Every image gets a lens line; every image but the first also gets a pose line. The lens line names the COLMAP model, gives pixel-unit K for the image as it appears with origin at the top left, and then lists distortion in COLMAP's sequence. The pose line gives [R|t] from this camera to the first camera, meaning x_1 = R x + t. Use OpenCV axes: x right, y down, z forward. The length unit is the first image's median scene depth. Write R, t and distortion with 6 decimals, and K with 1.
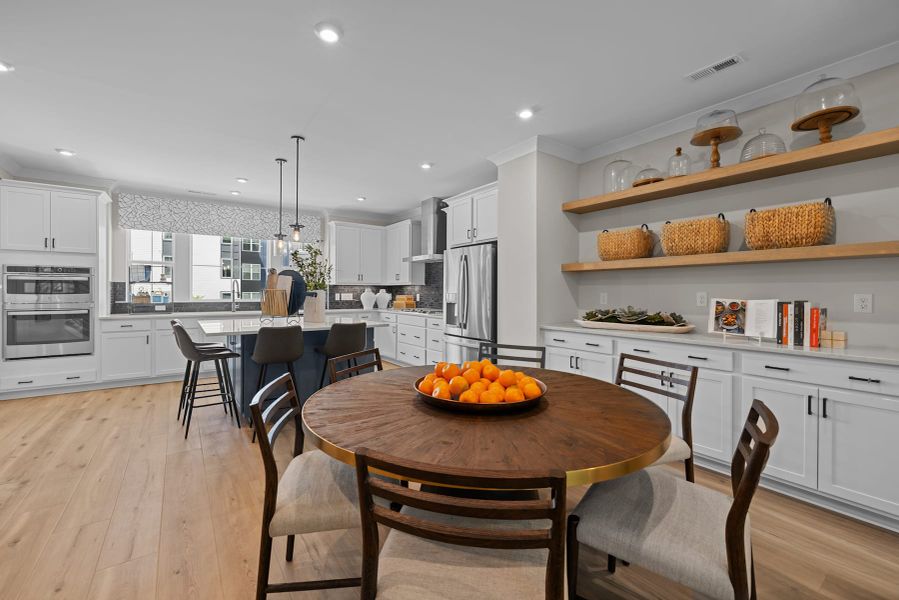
lens RADIAL K [[371.2, 0, 443.9], [0, 371.2, 297.1], [0, 0, 1]] dist [0.002083, 0.000440]
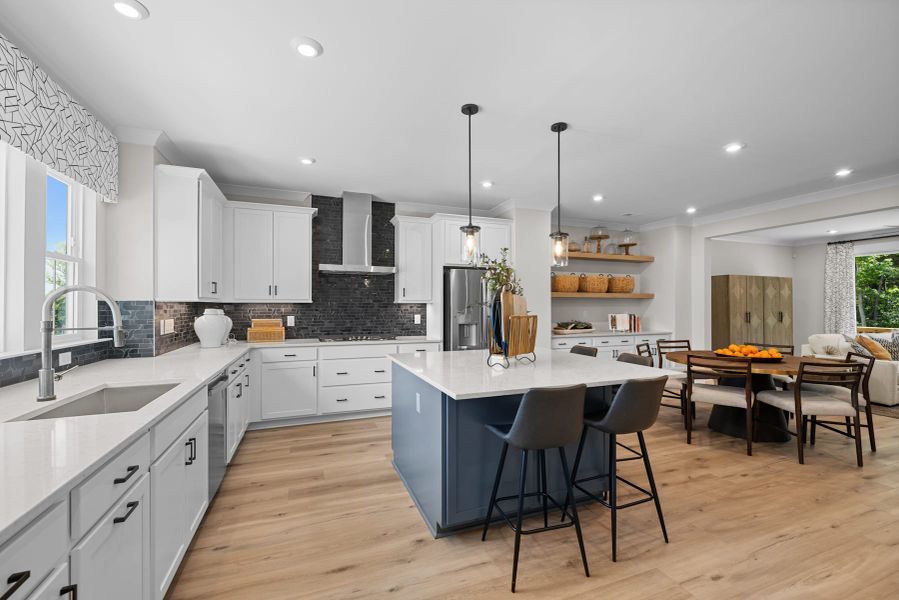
lens RADIAL K [[379.6, 0, 449.5], [0, 379.6, 300.0], [0, 0, 1]] dist [0.002320, 0.000291]
pose [[0.240732, 0.005932, 0.970573, -1.111329], [0.011662, 0.999891, -0.009003, -0.046519], [-0.970521, 0.013486, 0.240637, 0.924306]]
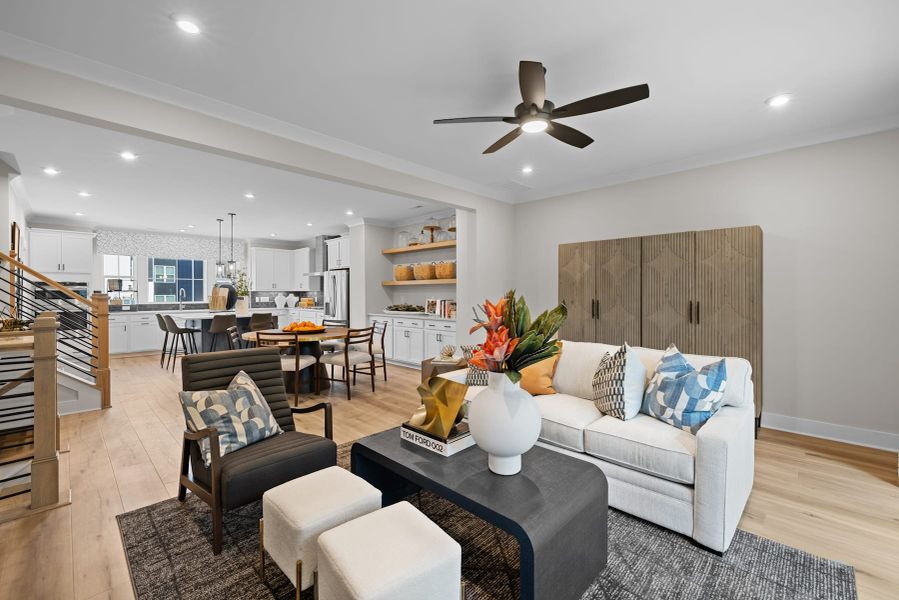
lens RADIAL K [[373.4, 0, 449.5], [0, 373.4, 300.0], [0, 0, 1]] dist [-0.002274, -0.000153]
pose [[0.982422, -0.008222, 0.186491, 0.284455], [0.007210, 0.999955, 0.006104, -0.003455], [-0.186532, -0.004652, 0.982438, -0.910628]]
